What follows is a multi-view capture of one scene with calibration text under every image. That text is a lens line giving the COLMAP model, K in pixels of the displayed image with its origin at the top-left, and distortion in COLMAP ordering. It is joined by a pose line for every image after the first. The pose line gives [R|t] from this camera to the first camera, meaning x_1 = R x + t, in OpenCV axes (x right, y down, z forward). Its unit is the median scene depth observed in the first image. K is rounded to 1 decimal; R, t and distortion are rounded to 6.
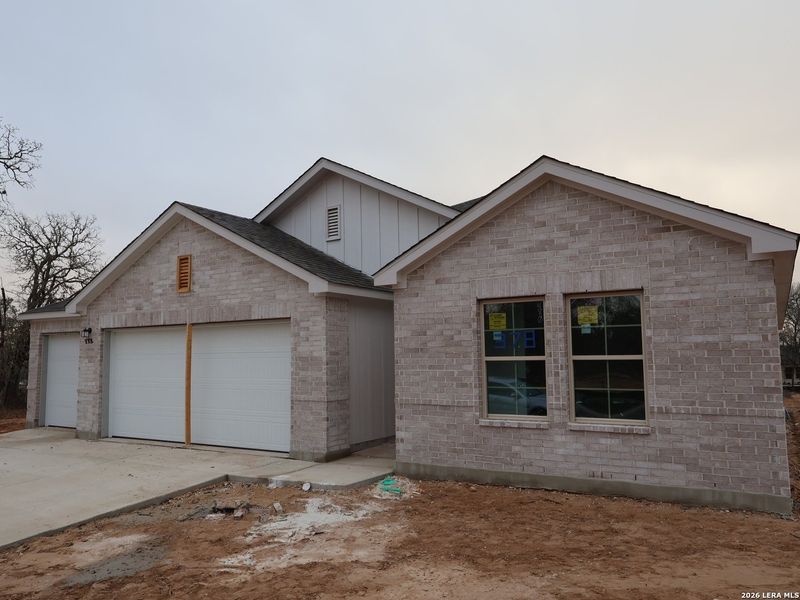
lens RADIAL K [[604.1, 0, 397.7], [0, 604.1, 301.8], [0, 0, 1]] dist [-0.008622, 0.009163]
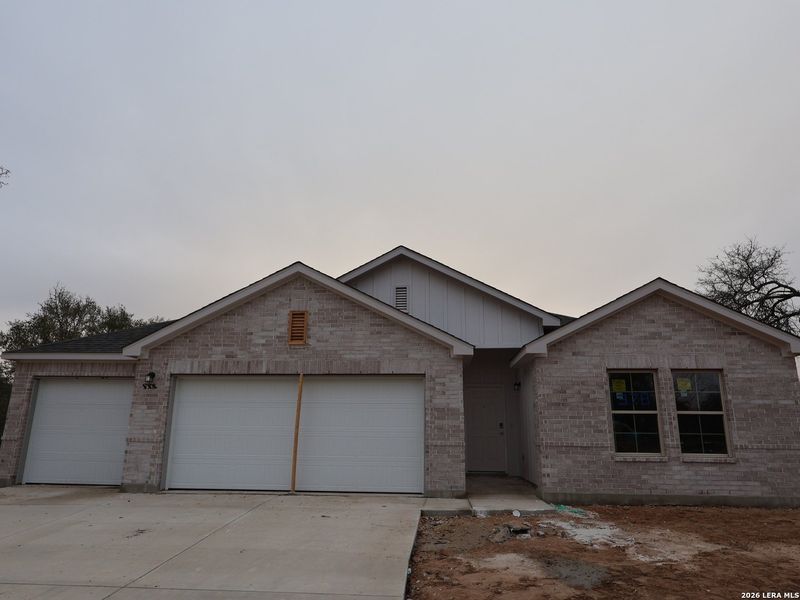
lens RADIAL K [[515.1, 0, 404.7], [0, 515.1, 302.9], [0, 0, 1]] dist [0.000139, 0.000835]
pose [[0.892953, 0.128314, 0.431474, -0.786440], [-0.061389, 0.984270, -0.165661, 0.068929], [-0.445944, 0.121440, 0.886784, 0.119399]]
